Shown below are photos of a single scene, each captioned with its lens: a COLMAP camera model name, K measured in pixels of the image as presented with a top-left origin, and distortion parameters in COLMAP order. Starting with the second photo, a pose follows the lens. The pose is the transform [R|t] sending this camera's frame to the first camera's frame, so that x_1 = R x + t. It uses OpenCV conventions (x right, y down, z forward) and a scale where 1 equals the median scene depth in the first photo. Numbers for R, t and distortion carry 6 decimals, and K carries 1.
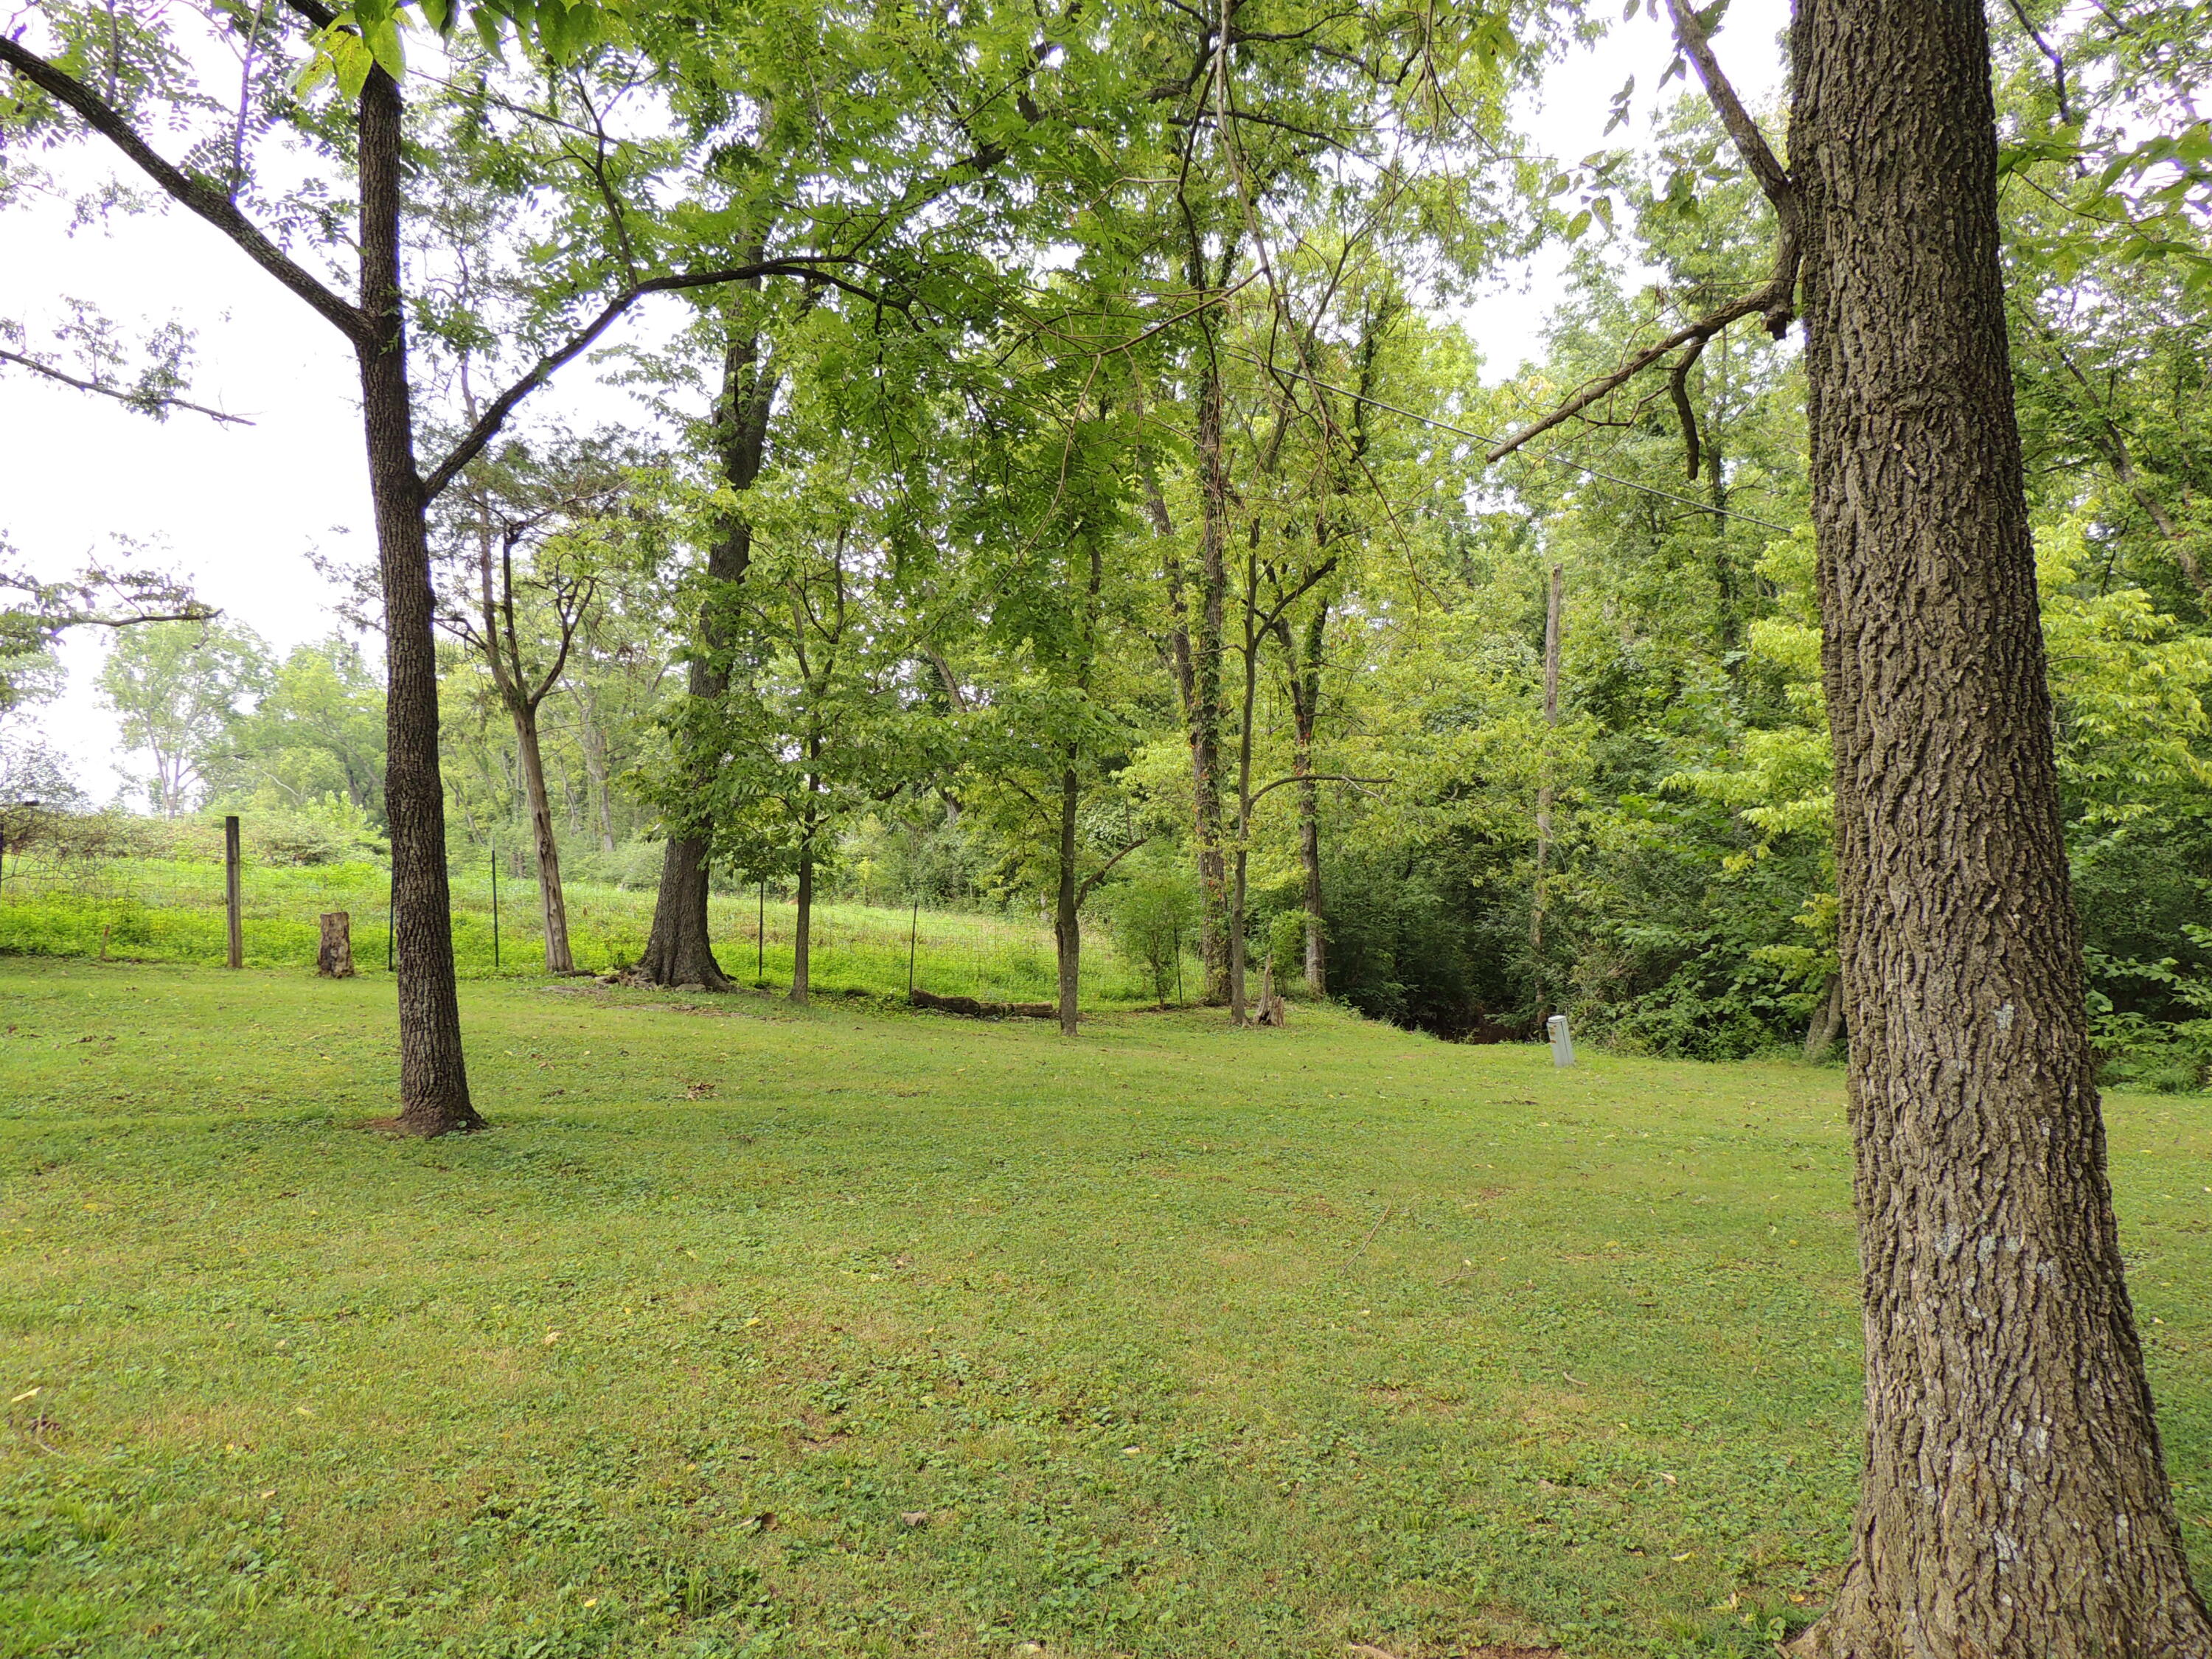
lens RADIAL K [[1660.2, 0, 1109.0], [0, 1660.2, 831.0], [0, 0, 1]] dist [0.006338, 0.005188]
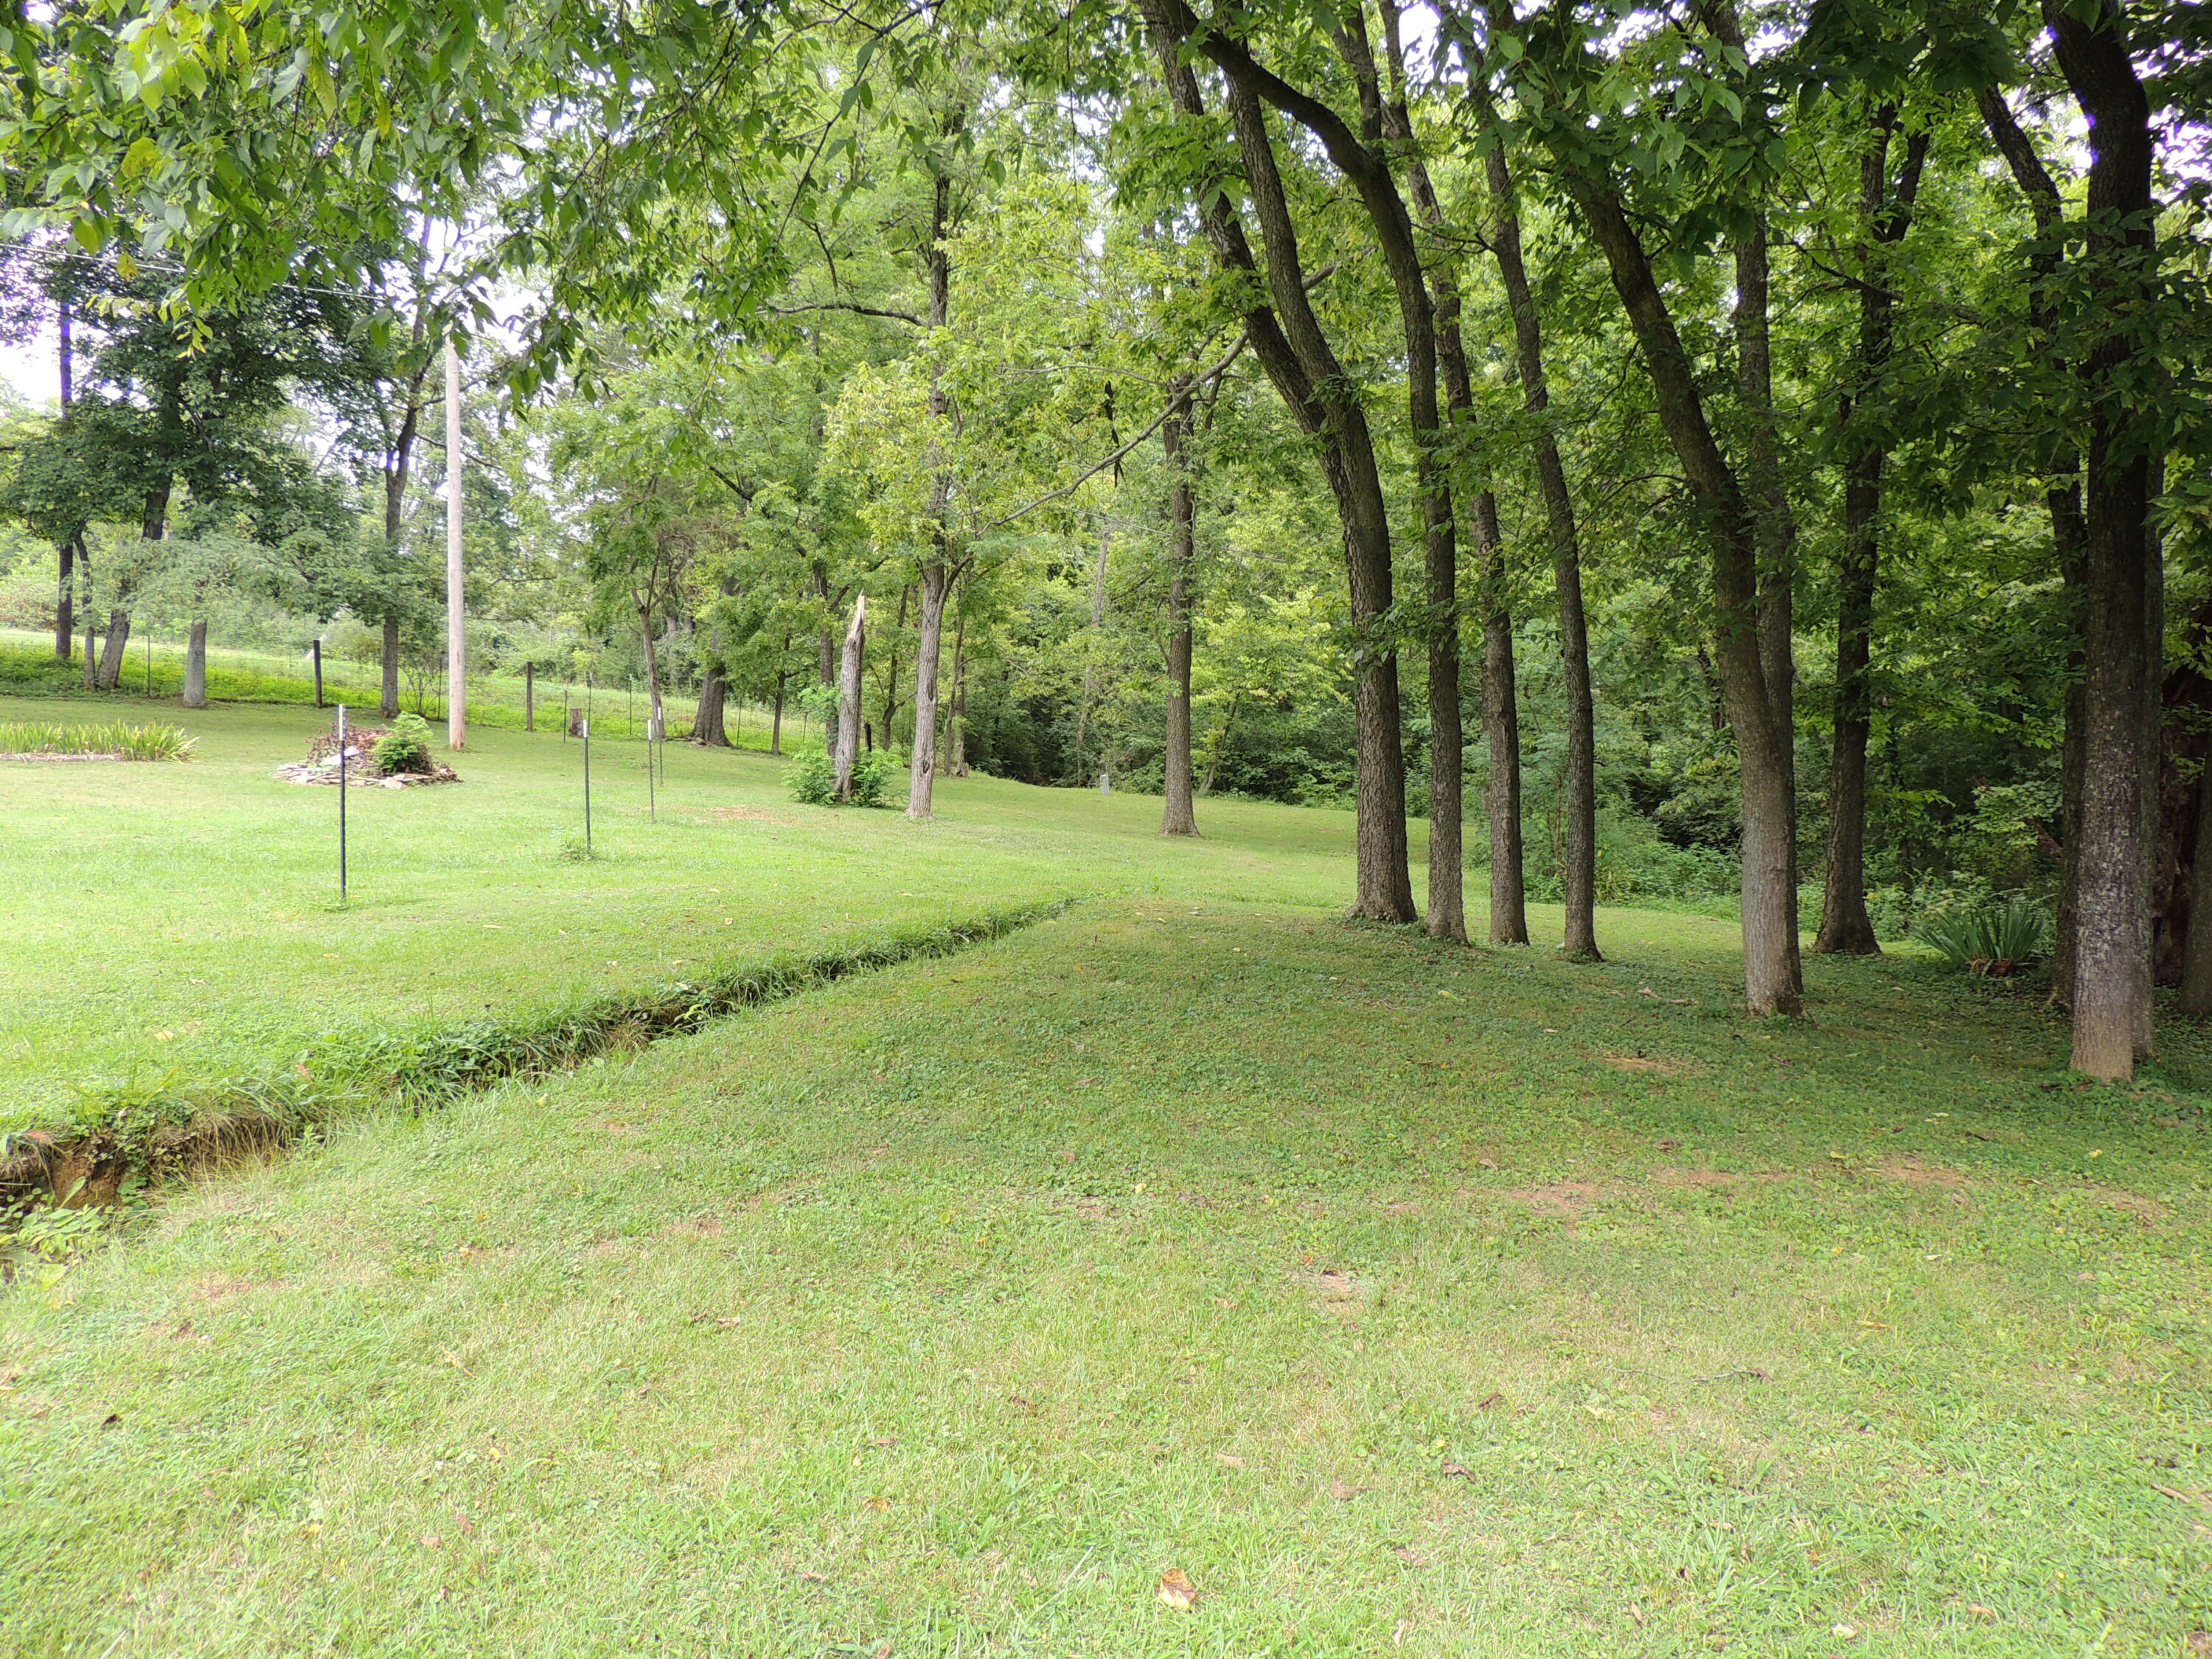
lens RADIAL K [[1660.2, 0, 1106.2], [0, 1660.2, 827.6], [0, 0, 1]] dist [0.006338, 0.005188]
pose [[0.955046, 0.028450, 0.295088, -0.285308], [-0.068058, 0.989841, 0.124834, -0.075336], [-0.288539, -0.139305, 0.947280, -0.849009]]
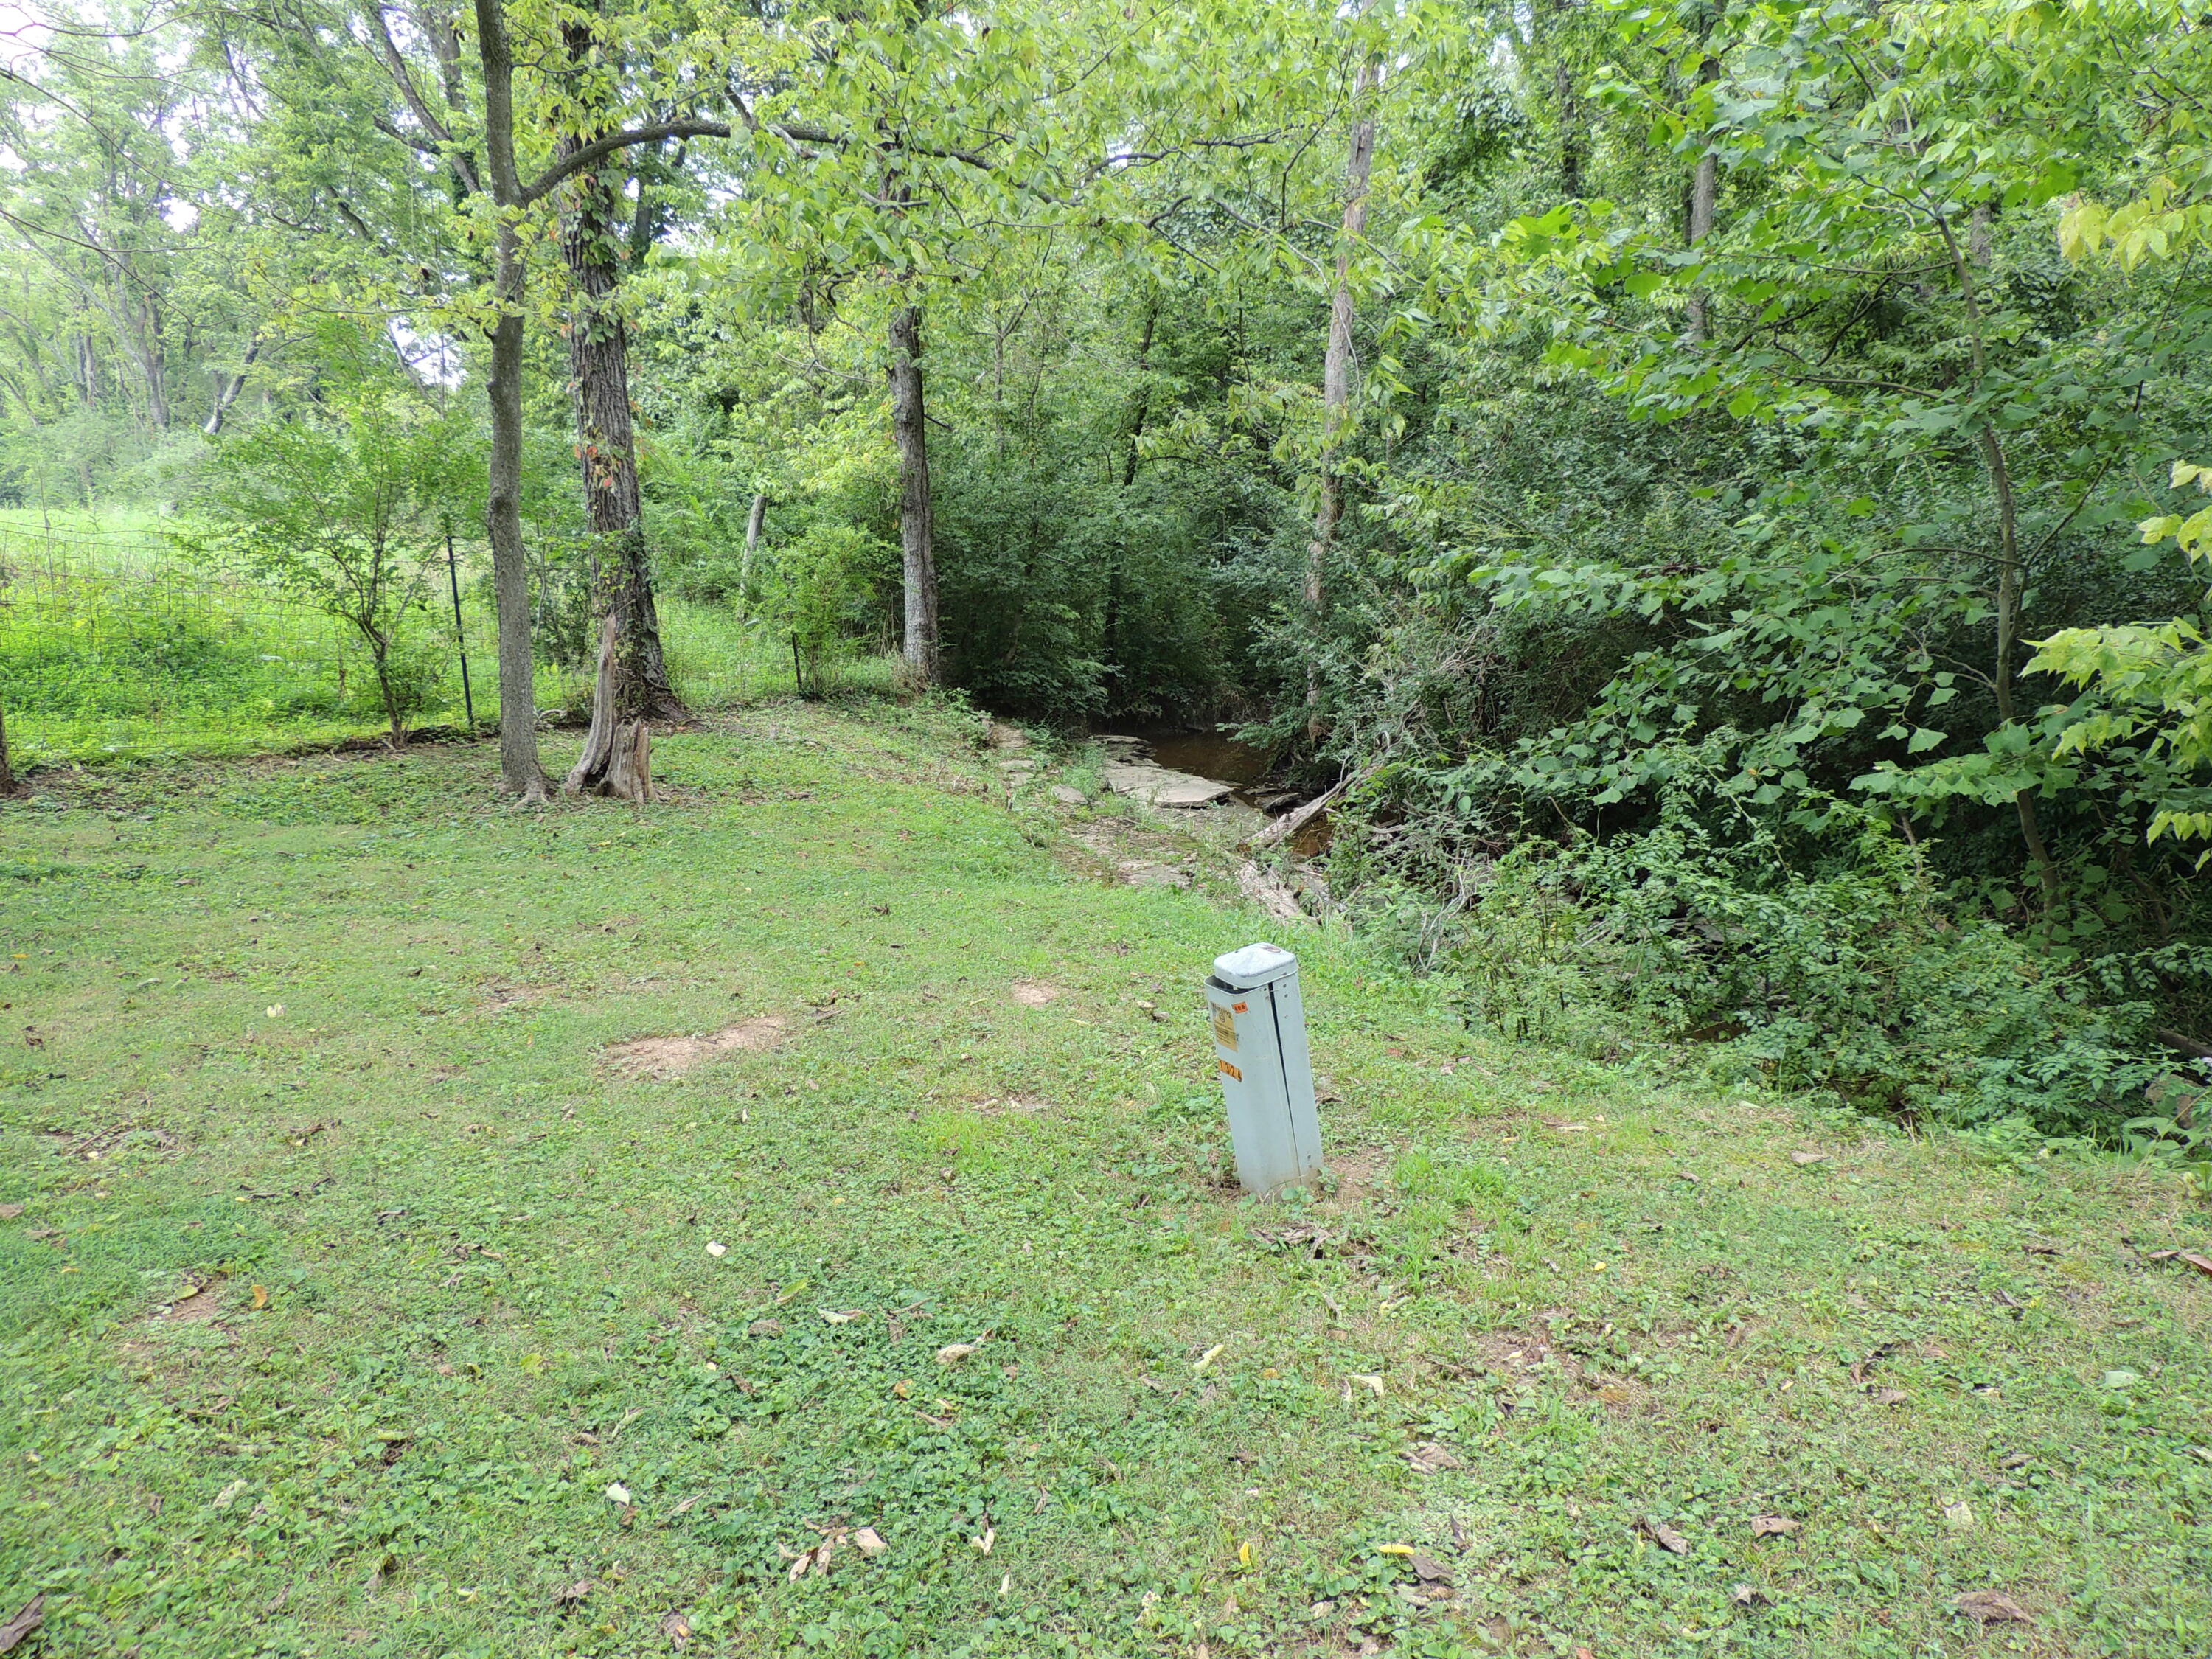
lens RADIAL K [[1660.2, 0, 1102.8], [0, 1660.2, 827.5], [0, 0, 1]] dist [0.006338, 0.005188]
pose [[0.994032, 0.003139, 0.109042, 0.141818], [-0.025616, 0.978353, 0.205350, 0.033087], [-0.106037, -0.206917, 0.972595, 0.499979]]
